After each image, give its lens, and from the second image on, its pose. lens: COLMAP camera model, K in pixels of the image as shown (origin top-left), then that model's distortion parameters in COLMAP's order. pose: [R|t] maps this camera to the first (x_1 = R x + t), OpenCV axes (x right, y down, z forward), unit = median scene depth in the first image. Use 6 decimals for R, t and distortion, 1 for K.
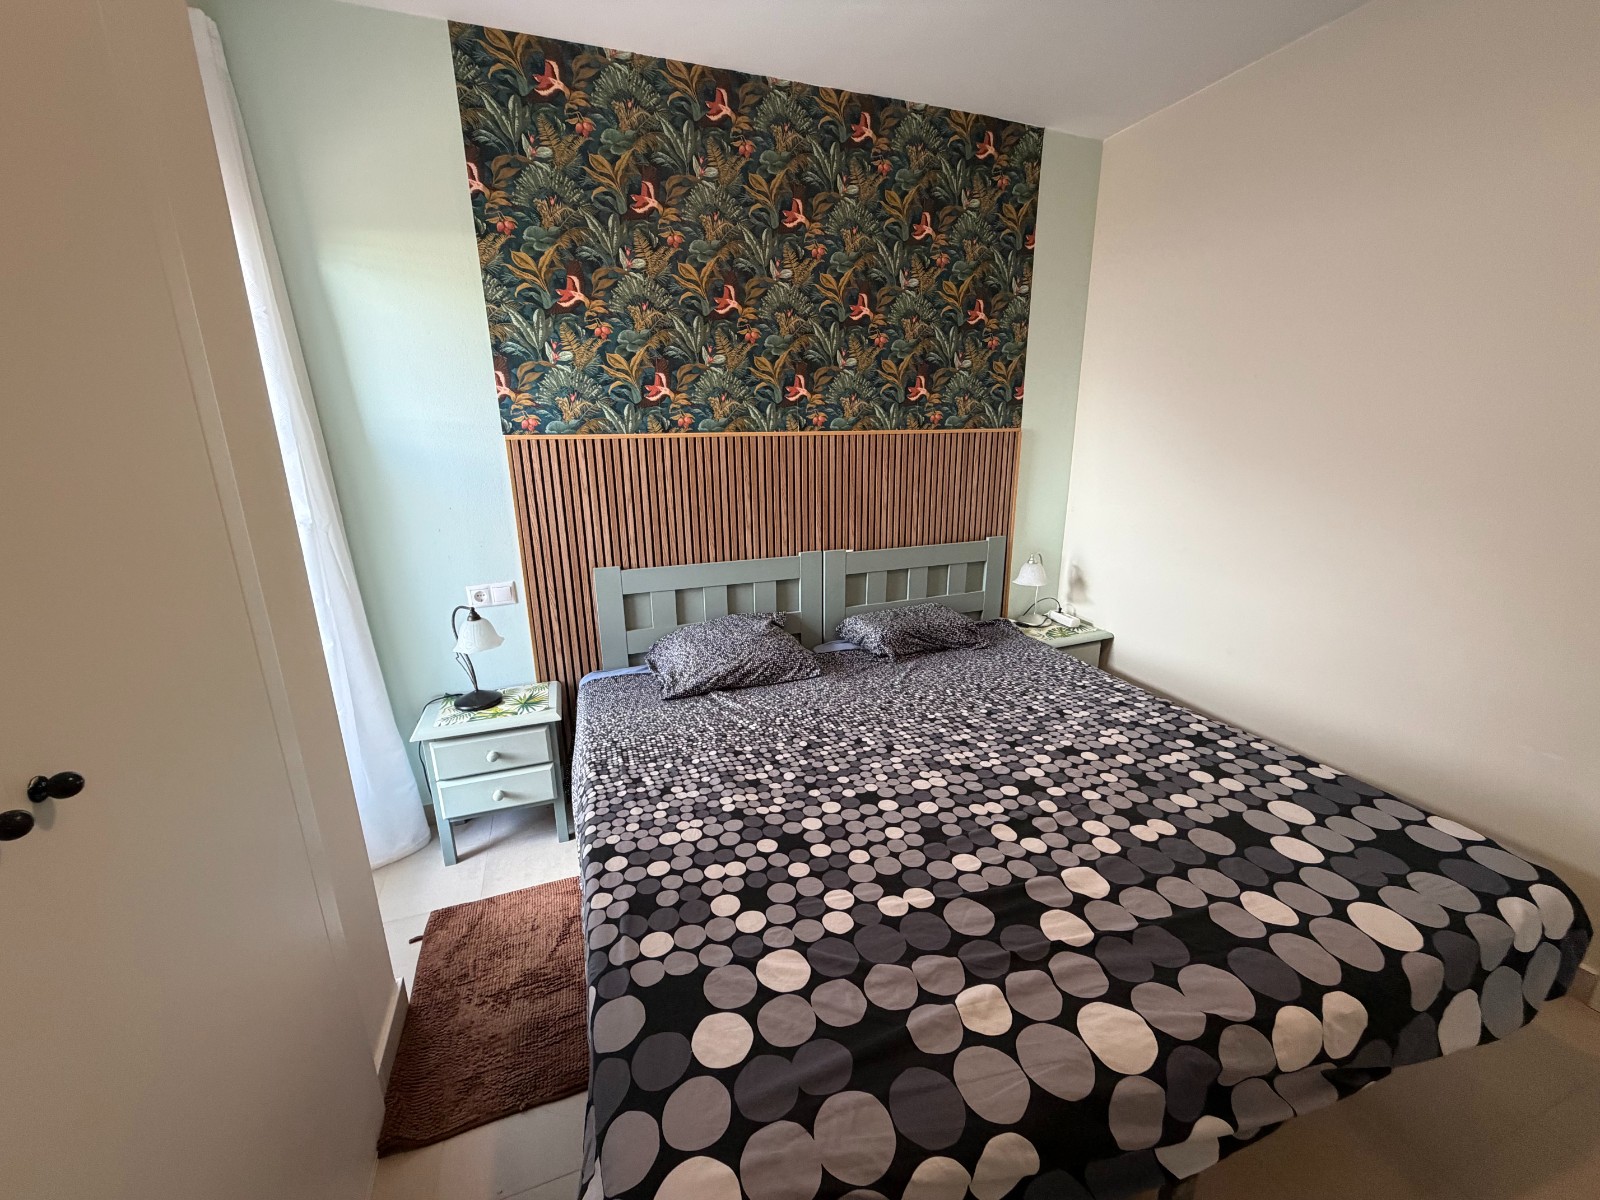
lens RADIAL K [[640.2, 0, 796.1], [0, 640.2, 600.9], [0, 0, 1]] dist [-0.000824, 0.000166]
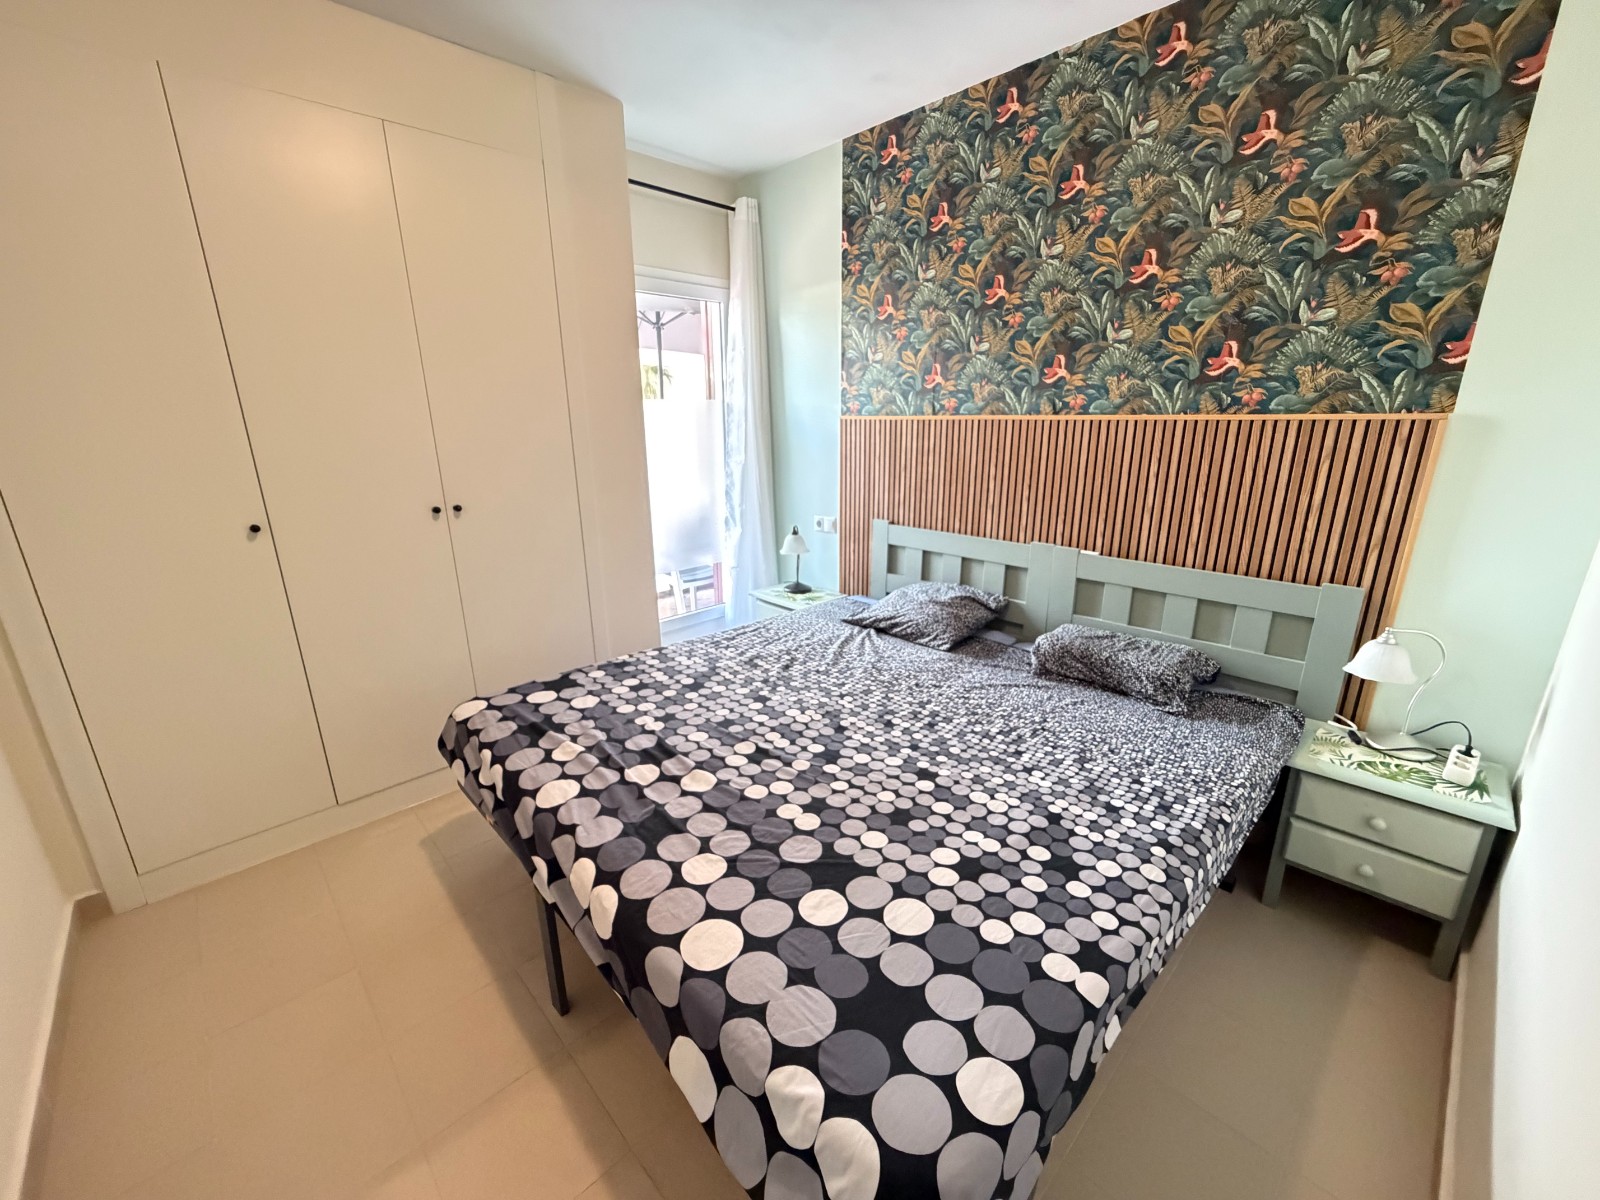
lens RADIAL K [[648.0, 0, 791.5], [0, 648.0, 593.6], [0, 0, 1]] dist [0.010453, -0.000096]
pose [[0.391186, 0.257540, -0.883542, 0.924028], [-0.236569, 0.955926, 0.173899, -0.105849], [0.889387, 0.140992, 0.434871, 0.330517]]
